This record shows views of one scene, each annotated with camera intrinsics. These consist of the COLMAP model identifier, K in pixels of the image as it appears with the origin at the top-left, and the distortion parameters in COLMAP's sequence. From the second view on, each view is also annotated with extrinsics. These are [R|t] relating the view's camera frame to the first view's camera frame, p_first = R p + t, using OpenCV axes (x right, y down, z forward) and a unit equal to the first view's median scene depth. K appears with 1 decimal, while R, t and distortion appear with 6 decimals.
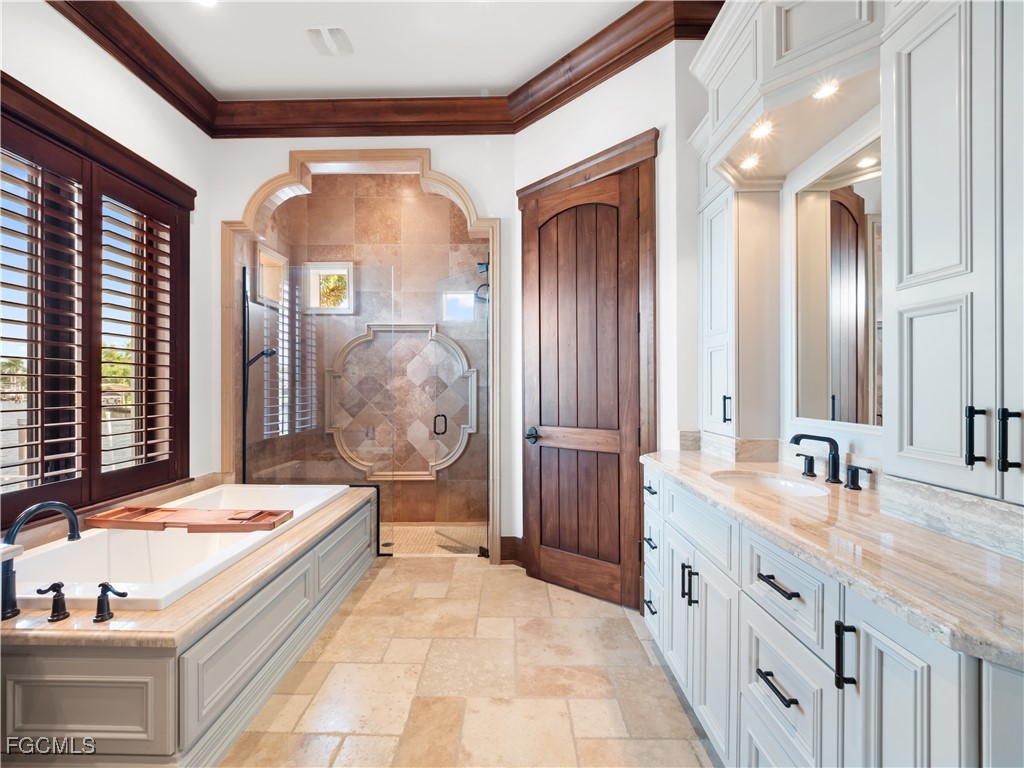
lens RADIAL K [[440.9, 0, 507.1], [0, 440.9, 385.1], [0, 0, 1]] dist [0.015028, -0.008535]
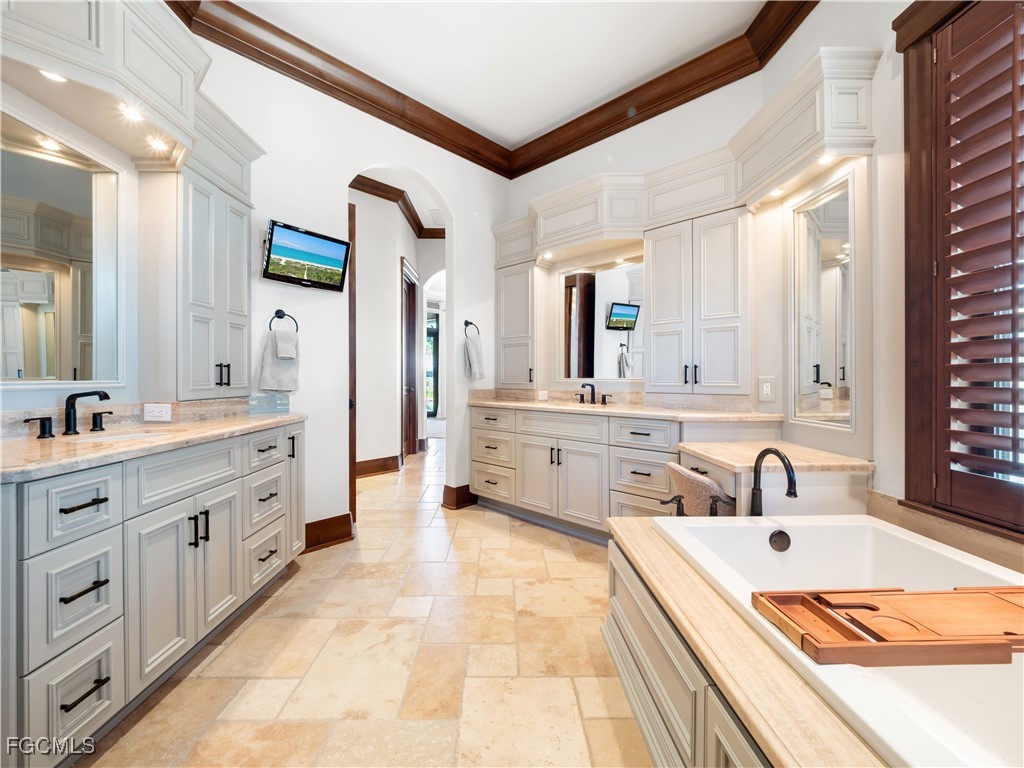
lens RADIAL K [[440.9, 0, 507.1], [0, 440.9, 385.1], [0, 0, 1]] dist [0.015028, -0.008535]
pose [[-0.999620, 0.004279, -0.027239, -0.162932], [0.003869, 0.999879, 0.015076, 0.041818], [0.027300, 0.014965, -0.999515, 1.070045]]
